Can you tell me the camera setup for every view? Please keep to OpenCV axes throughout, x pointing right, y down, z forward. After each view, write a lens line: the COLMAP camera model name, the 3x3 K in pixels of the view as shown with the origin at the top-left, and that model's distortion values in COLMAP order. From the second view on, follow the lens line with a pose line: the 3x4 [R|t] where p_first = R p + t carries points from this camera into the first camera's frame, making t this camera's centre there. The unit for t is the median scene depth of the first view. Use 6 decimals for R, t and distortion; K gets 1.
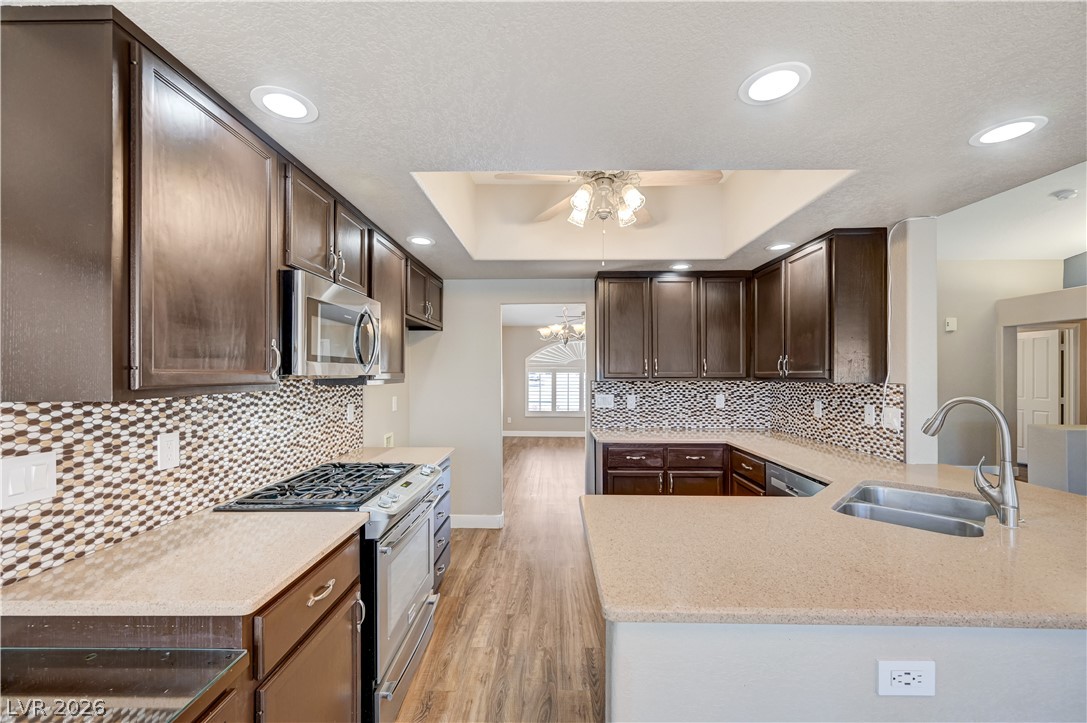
lens RADIAL K [[432.0, 0, 545.1], [0, 432.0, 372.3], [0, 0, 1]] dist [0.001079, -0.000111]
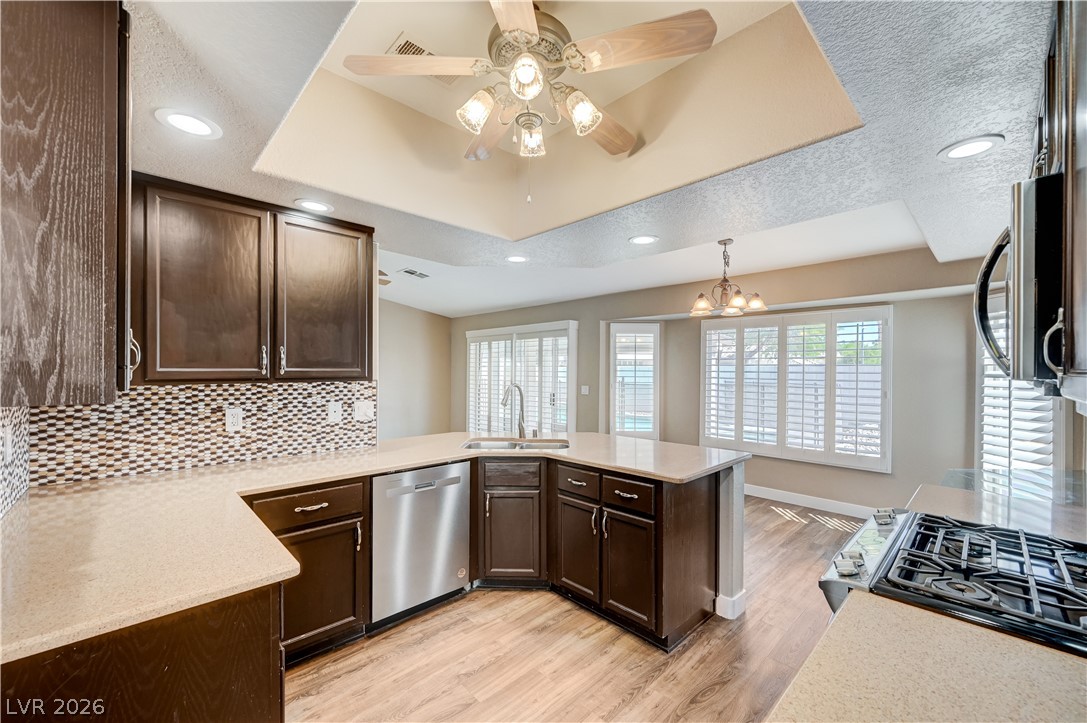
lens RADIAL K [[432.0, 0, 548.7], [0, 432.0, 368.4], [0, 0, 1]] dist [0.001079, -0.000111]
pose [[-0.710824, 0.000033, 0.703370, -0.374510], [-0.005702, 0.999967, -0.005810, -0.000730], [-0.703347, -0.008141, -0.710800, 1.614770]]
